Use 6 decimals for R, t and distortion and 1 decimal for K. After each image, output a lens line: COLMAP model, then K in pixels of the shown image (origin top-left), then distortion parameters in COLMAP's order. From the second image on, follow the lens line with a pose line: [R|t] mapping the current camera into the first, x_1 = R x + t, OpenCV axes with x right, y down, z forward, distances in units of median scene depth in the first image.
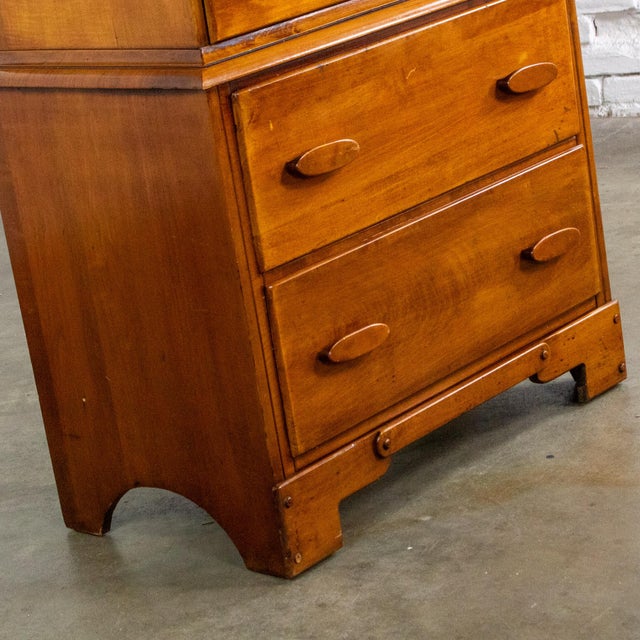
lens RADIAL K [[2095.0, 0, 320.0], [0, 2095.0, 320.0], [0, 0, 1]] dist [-0.061604, 0.153599]
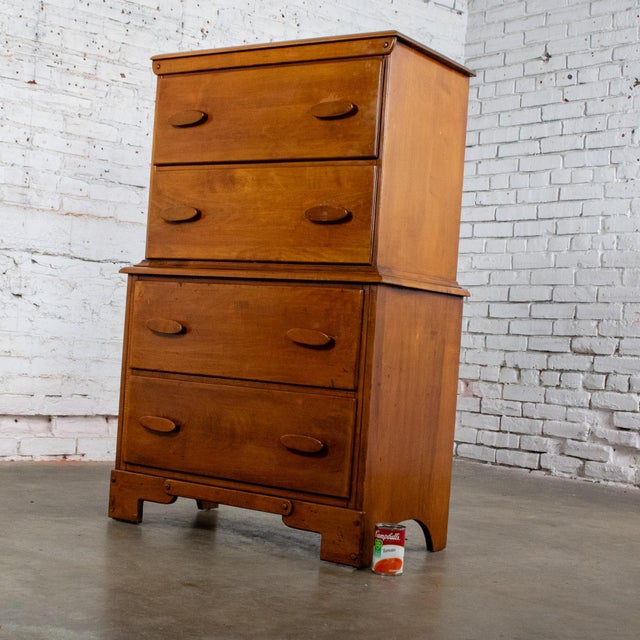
lens RADIAL K [[1157.0, 0, 319.2], [0, 1157.0, 345.2], [0, 0, 1]] dist [-0.040135, 0.037051]
pose [[0.128234, 0.159159, -0.978889, 1.062156], [-0.375430, 0.921372, 0.100626, -0.218338], [0.917937, 0.354601, 0.177904, 0.904270]]
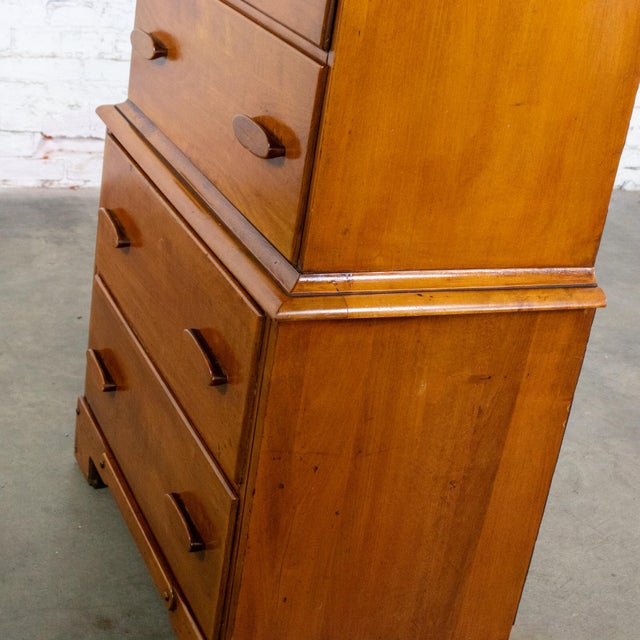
lens RADIAL K [[1231.3, 0, 320.0], [0, 1231.3, 320.0], [0, 0, 1]] dist [-0.033953, -0.153131]
pose [[-0.437733, 0.439411, -0.784416, 0.517648], [-0.342300, 0.725295, 0.597309, -0.490774], [0.831396, 0.529968, -0.167075, 1.197623]]
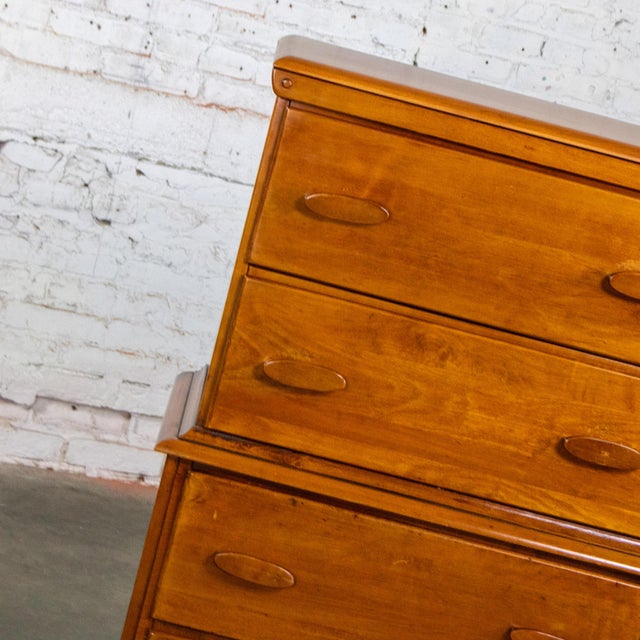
lens RADIAL K [[2253.3, 0, 320.0], [0, 2253.3, 320.0], [0, 0, 1]] dist [0.029423, -0.204689]
pose [[0.588610, 0.453677, -0.669115, 0.749323], [-0.544017, 0.834524, 0.087265, -0.303819], [0.597983, 0.312645, 0.738017, 0.070742]]
